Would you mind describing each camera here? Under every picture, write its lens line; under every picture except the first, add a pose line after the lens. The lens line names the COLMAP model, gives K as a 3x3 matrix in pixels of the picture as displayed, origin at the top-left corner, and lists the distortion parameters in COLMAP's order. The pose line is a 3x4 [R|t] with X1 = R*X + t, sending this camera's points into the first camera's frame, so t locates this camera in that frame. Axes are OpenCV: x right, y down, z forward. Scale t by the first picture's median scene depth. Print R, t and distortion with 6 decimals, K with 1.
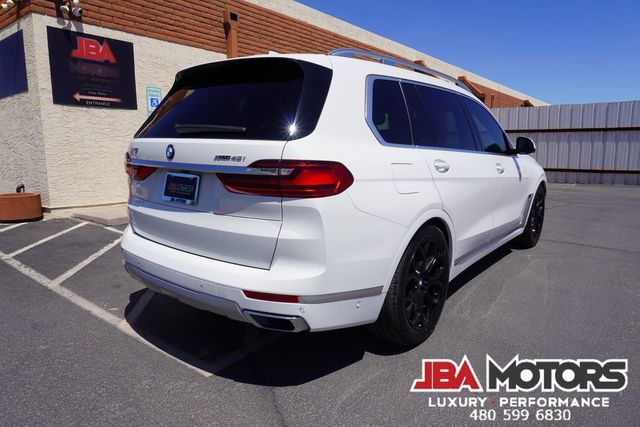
lens RADIAL K [[426.8, 0, 319.8], [0, 426.8, 209.9], [0, 0, 1]] dist [-0.045367, 0.026817]
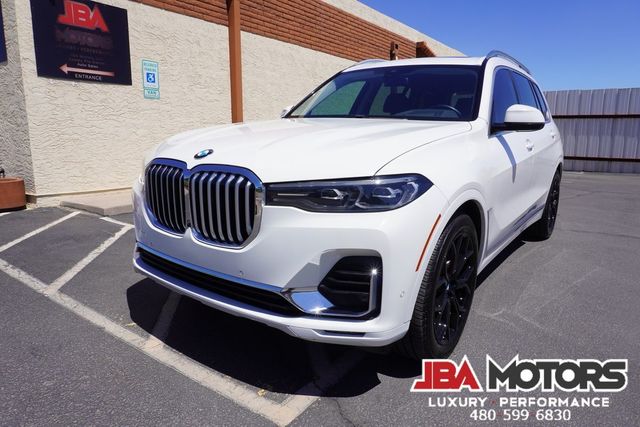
lens RADIAL K [[426.8, 0, 319.6], [0, 426.8, 209.9], [0, 0, 1]] dist [-0.045367, 0.026817]
pose [[0.999173, 0.001826, 0.040627, -0.078978], [-0.003085, 0.999517, 0.030933, -0.003254], [-0.040551, -0.031033, 0.998695, 0.091884]]
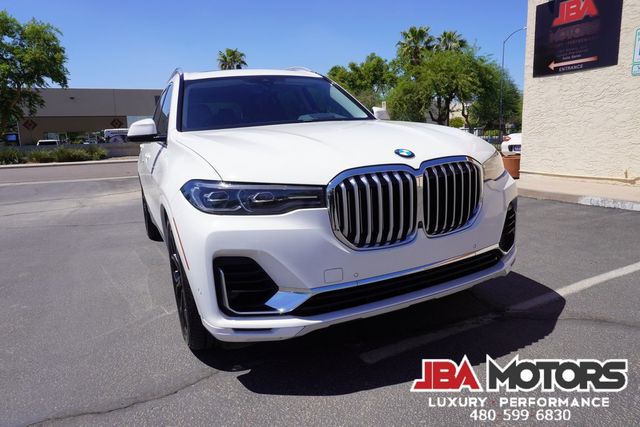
lens RADIAL K [[426.8, 0, 317.9], [0, 426.8, 209.4], [0, 0, 1]] dist [-0.045367, 0.026817]
pose [[-0.456595, 0.181829, -0.870896, 0.619744], [-0.076733, 0.967196, 0.242164, -0.135465], [0.886360, 0.177397, -0.427664, 0.983668]]
